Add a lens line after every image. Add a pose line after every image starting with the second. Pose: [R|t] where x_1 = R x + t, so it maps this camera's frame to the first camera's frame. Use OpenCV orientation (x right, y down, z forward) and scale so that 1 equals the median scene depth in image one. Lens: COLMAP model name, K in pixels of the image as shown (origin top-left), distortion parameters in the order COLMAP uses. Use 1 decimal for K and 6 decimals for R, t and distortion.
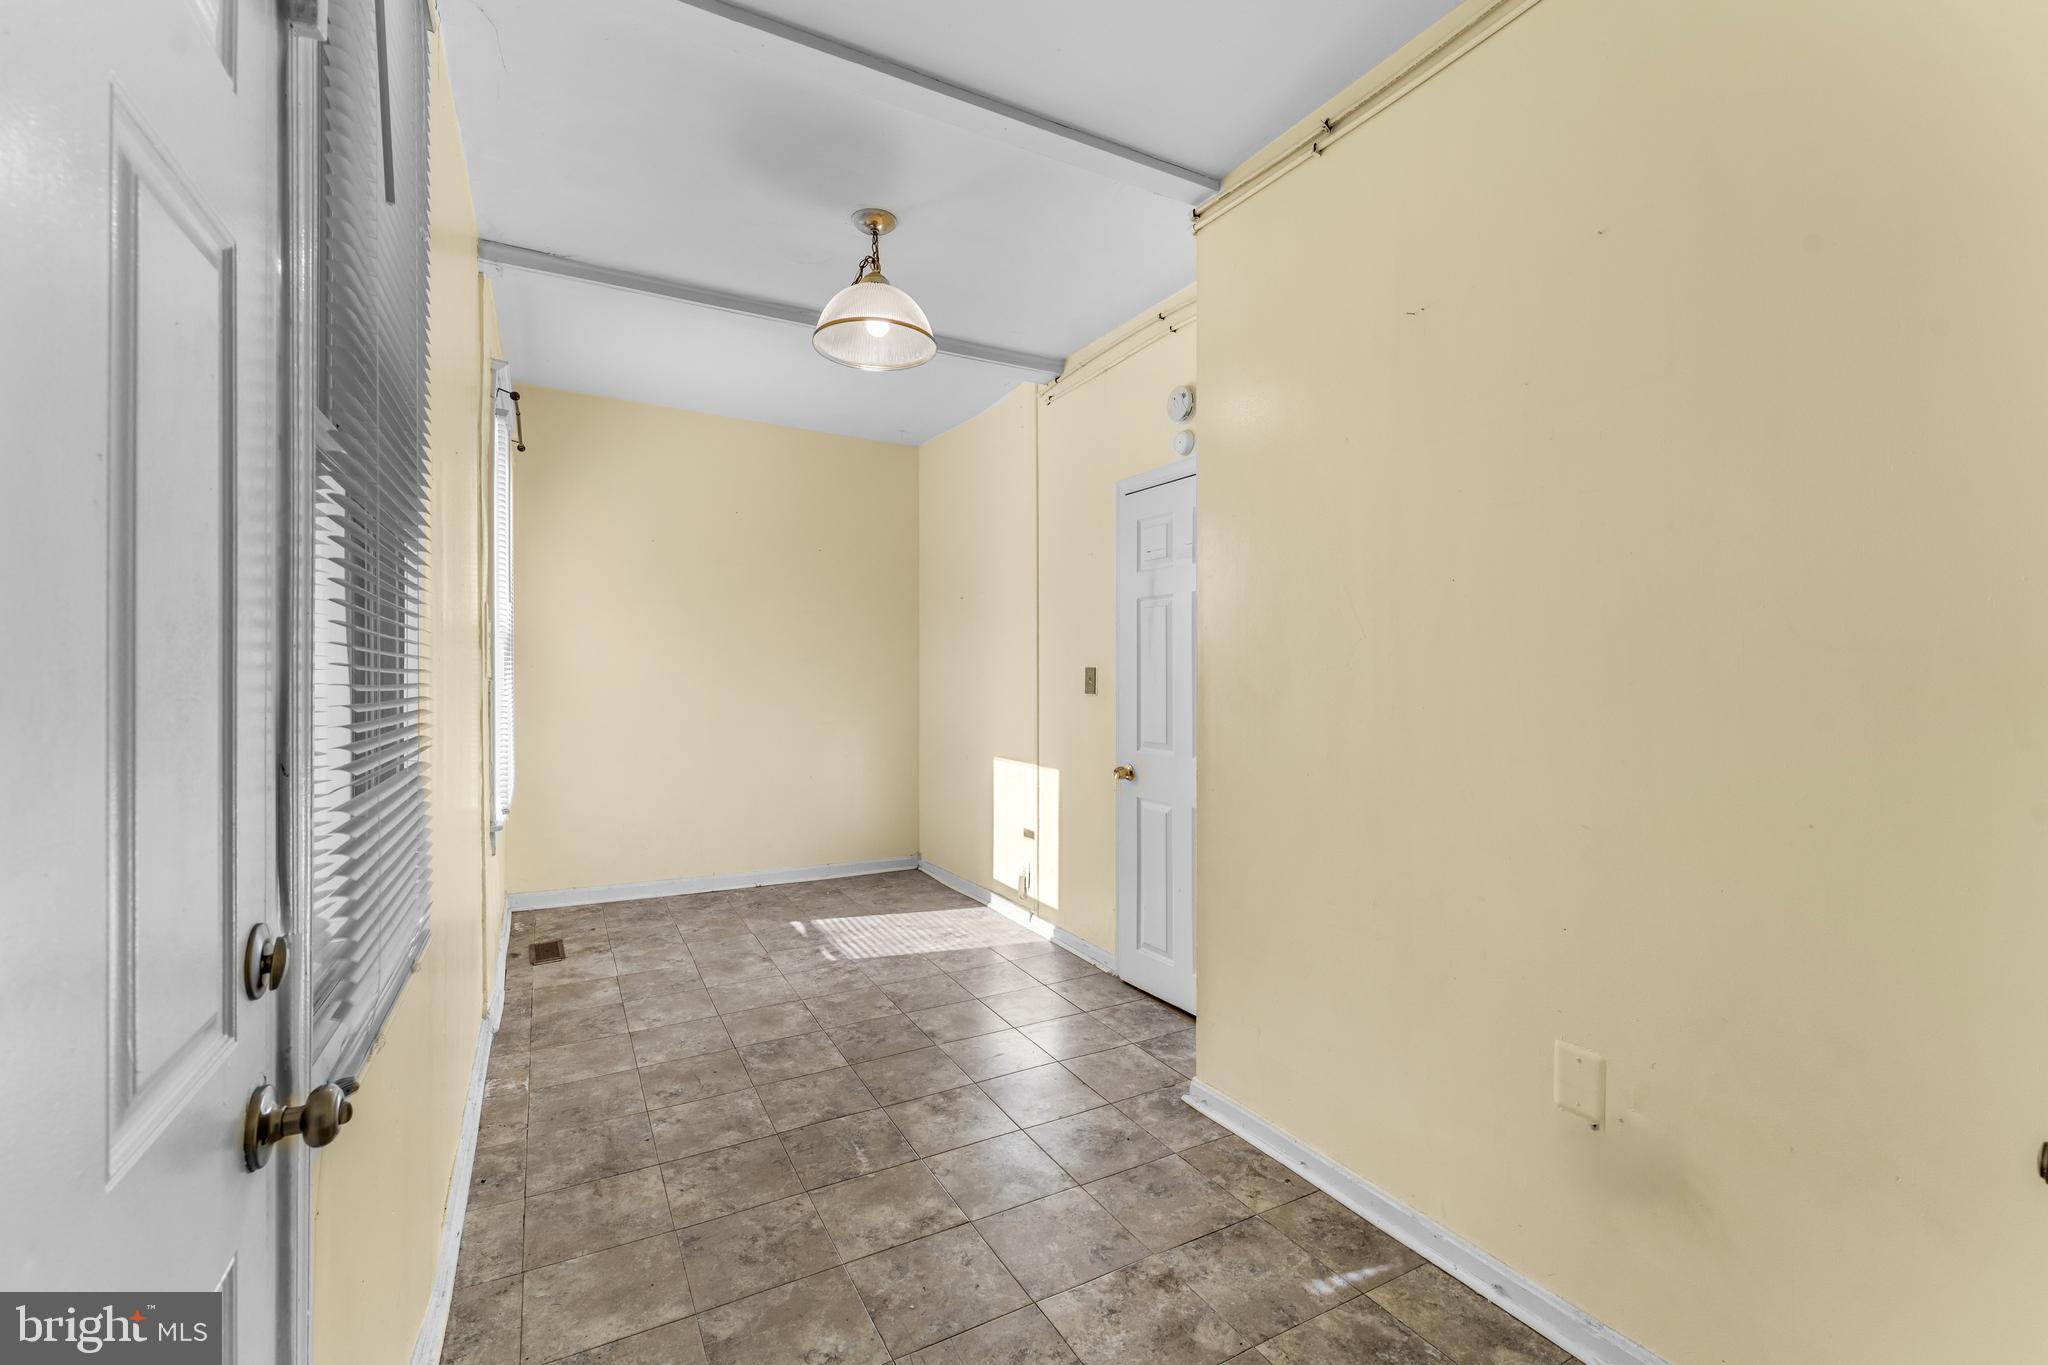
lens RADIAL K [[876.8, 0, 1029.0], [0, 876.8, 644.1], [0, 0, 1]] dist [0.001139, 0.007992]
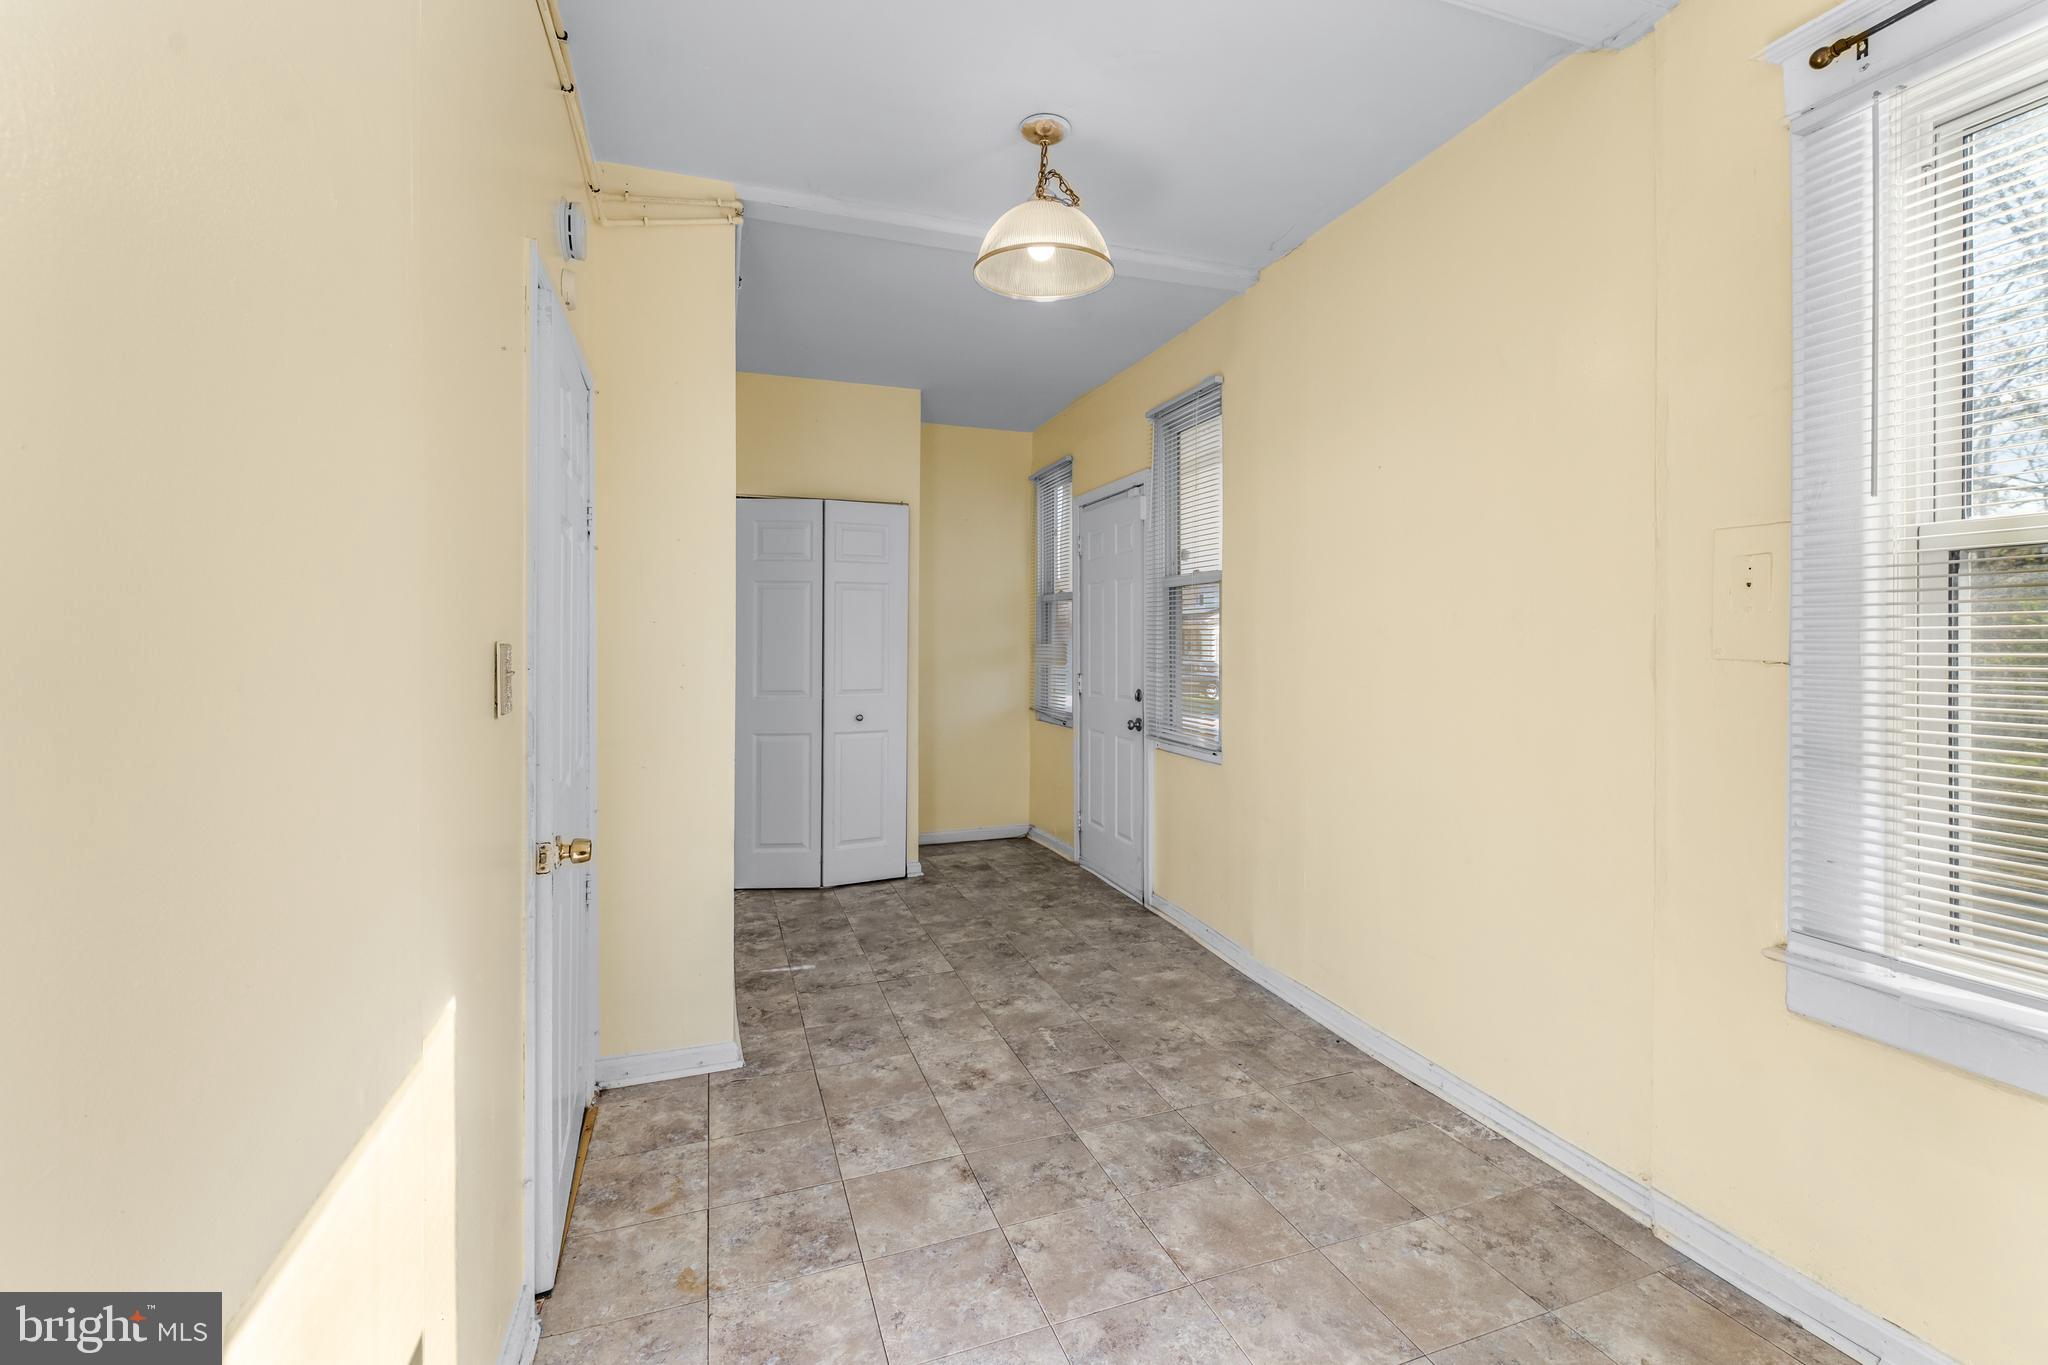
lens RADIAL K [[876.8, 0, 1029.0], [0, 876.8, 644.1], [0, 0, 1]] dist [0.001139, 0.007992]
pose [[-0.986735, 0.001587, 0.162331, -0.328578], [-0.002666, 0.999659, -0.025979, 0.053610], [-0.162317, -0.026067, -0.986394, 2.025346]]
